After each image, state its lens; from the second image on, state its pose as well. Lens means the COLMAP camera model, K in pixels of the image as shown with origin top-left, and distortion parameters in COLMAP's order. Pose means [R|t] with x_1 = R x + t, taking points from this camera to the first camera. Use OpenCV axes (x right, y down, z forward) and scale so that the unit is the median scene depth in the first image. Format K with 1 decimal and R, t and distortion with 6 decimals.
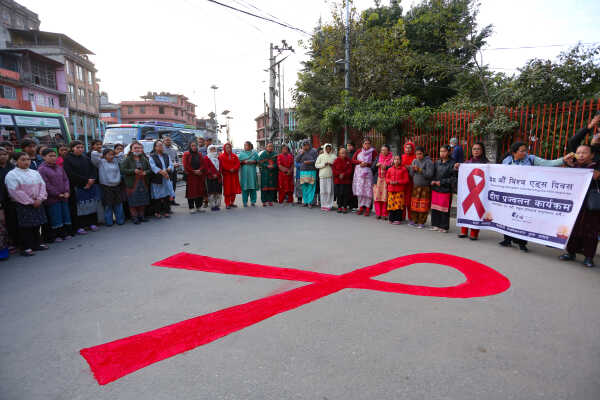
lens RADIAL K [[302.2, 0, 301.4], [0, 302.2, 197.4], [0, 0, 1]] dist [-0.035759, 0.007556]
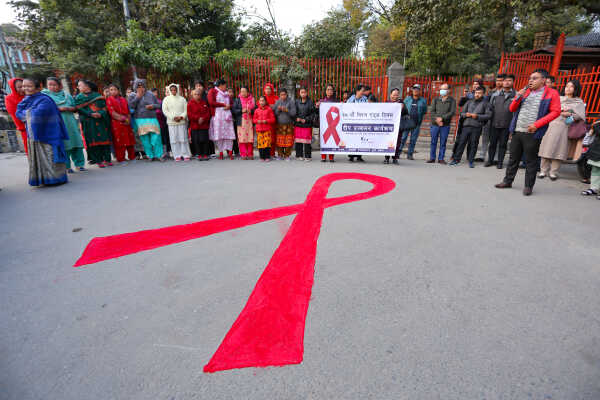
lens RADIAL K [[302.2, 0, 299.3], [0, 302.2, 195.1], [0, 0, 1]] dist [-0.035759, 0.007556]
pose [[0.696090, -0.215513, 0.684845, -0.325741], [0.108430, 0.974499, 0.196454, 0.003993], [-0.709719, -0.062491, 0.701707, 0.123466]]
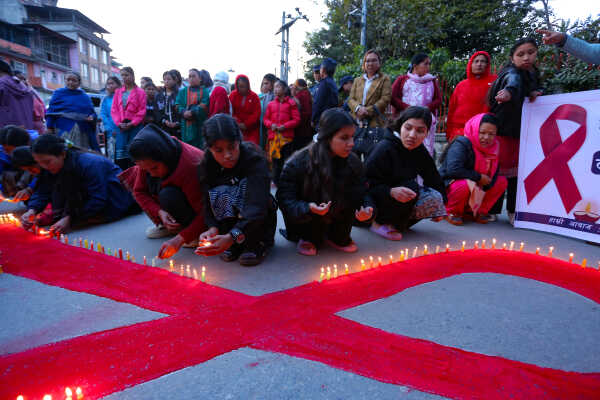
lens RADIAL K [[302.2, 0, 297.8], [0, 302.2, 199.4], [0, 0, 1]] dist [-0.035759, 0.007556]
pose [[0.992664, 0.048789, -0.110622, 0.159596], [-0.046662, 0.998674, 0.021743, 0.042373], [0.111536, -0.016421, 0.993625, 0.345457]]
